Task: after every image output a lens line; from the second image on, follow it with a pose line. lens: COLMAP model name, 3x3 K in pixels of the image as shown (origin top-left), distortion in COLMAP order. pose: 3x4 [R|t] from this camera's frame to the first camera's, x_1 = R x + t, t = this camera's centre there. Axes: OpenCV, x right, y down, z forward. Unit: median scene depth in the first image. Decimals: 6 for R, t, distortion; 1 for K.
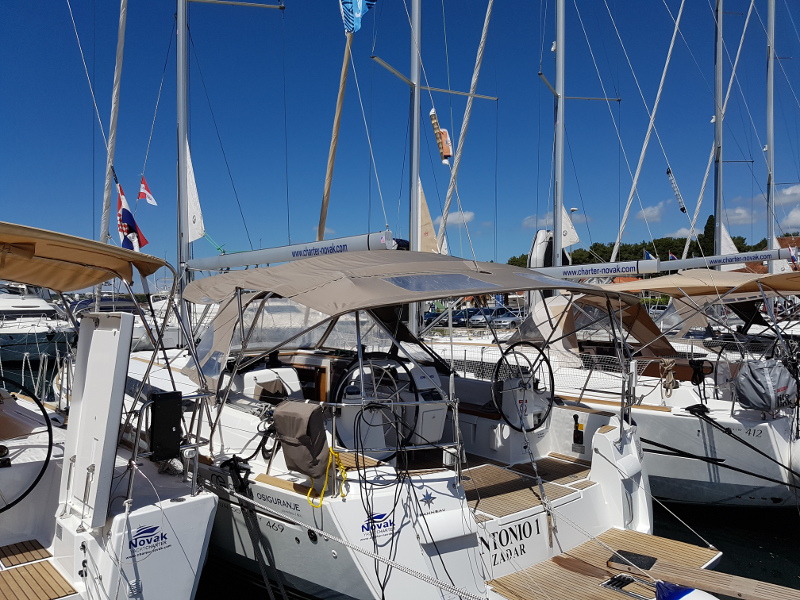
lens RADIAL K [[609.3, 0, 388.3], [0, 609.3, 313.5], [0, 0, 1]] dist [0.217260, -0.446098]
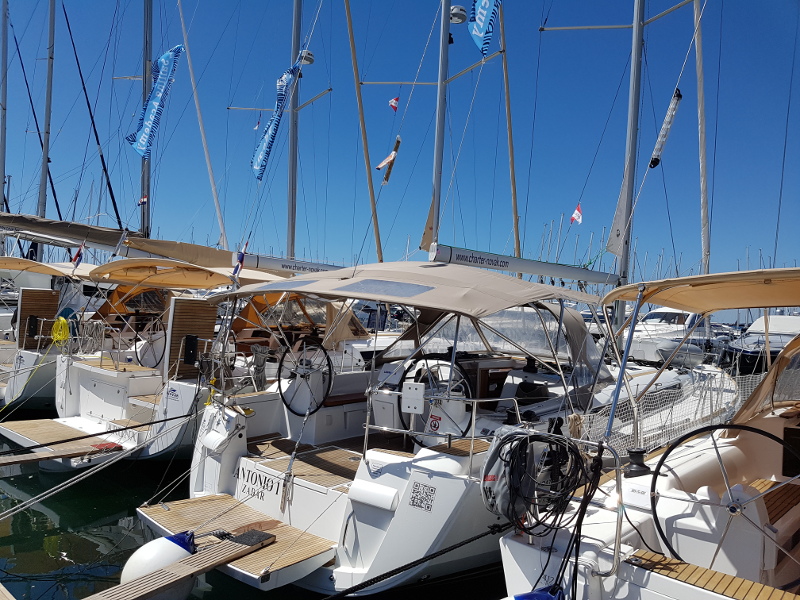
lens RADIAL K [[609.3, 0, 388.3], [0, 609.3, 313.5], [0, 0, 1]] dist [0.217260, -0.446098]
pose [[0.136211, 0.034412, -0.990082, 1.472249], [-0.068817, 0.997311, 0.025195, -0.040628], [0.988287, 0.064703, 0.138213, 1.045392]]
